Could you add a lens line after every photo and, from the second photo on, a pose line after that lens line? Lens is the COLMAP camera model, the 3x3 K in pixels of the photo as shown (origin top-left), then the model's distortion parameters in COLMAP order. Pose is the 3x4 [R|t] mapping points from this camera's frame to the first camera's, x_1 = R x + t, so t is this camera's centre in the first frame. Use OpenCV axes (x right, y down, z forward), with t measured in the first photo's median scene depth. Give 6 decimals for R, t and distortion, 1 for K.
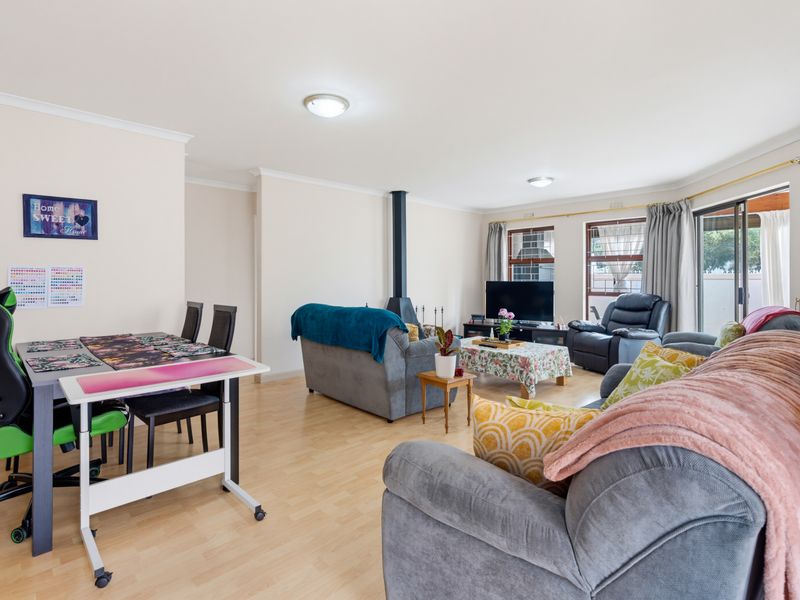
lens RADIAL K [[413.7, 0, 401.3], [0, 413.7, 277.5], [0, 0, 1]] dist [-0.001316, -0.000064]
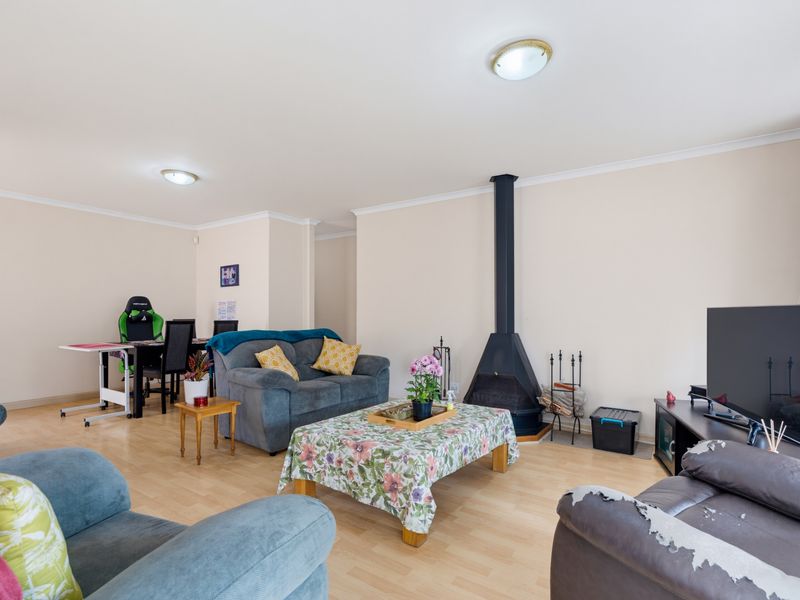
lens RADIAL K [[416.0, 0, 400.0], [0, 416.0, 300.0], [0, 0, 1]] dist [-0.000361, -0.000024]
pose [[0.209187, -0.032611, -0.977332, 0.632478], [0.000469, 0.999447, -0.033248, 0.017120], [0.977876, 0.006497, 0.209086, 0.699300]]
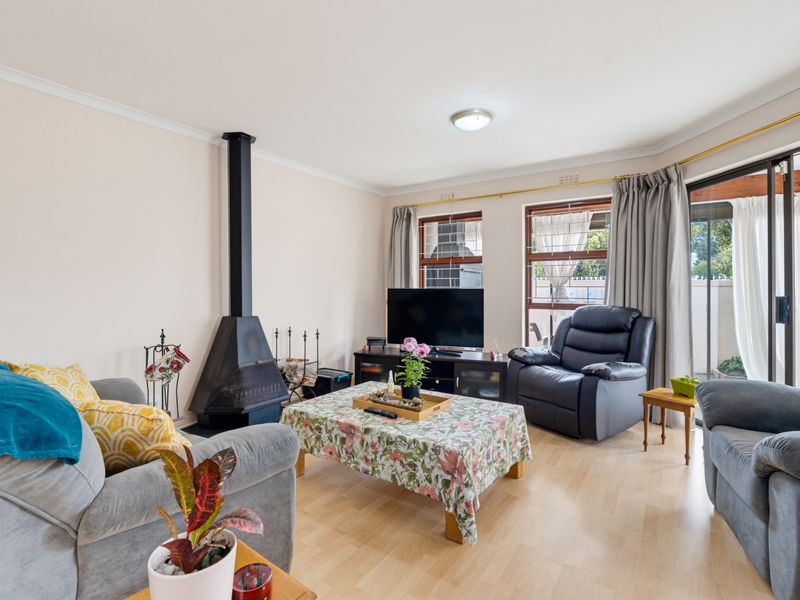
lens RADIAL K [[404.1, 0, 400.0], [0, 404.1, 300.0], [0, 0, 1]] dist [-0.001979, -0.000301]
pose [[0.979224, -0.007475, 0.202646, 0.105235], [0.001063, 0.999496, 0.031733, 0.007562], [-0.202781, -0.030858, 0.978738, 0.404348]]
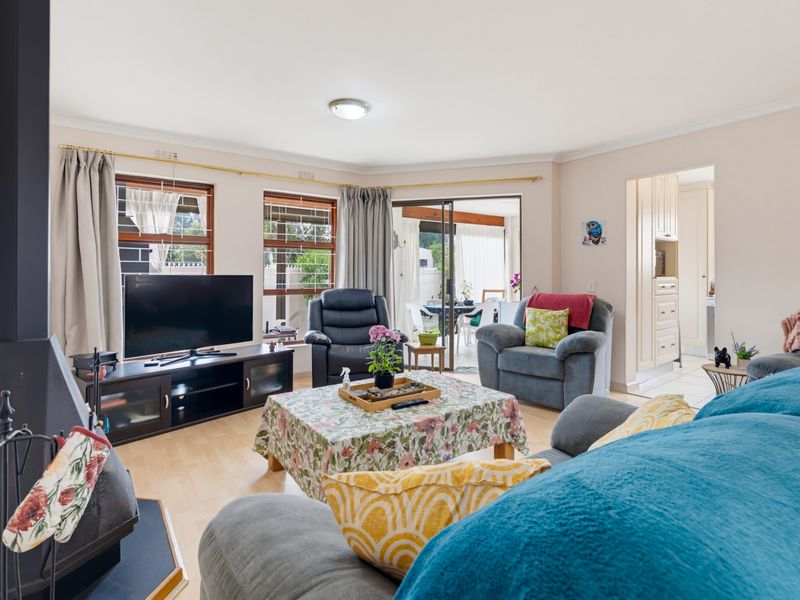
lens RADIAL K [[413.7, 0, 401.3], [0, 413.7, 277.5], [0, 0, 1]] dist [-0.001316, -0.000064]
pose [[0.143031, -0.008879, 0.989678, -0.222362], [-0.001429, 0.999957, 0.009177, 0.007747], [-0.989717, -0.002727, 0.143012, 0.747266]]
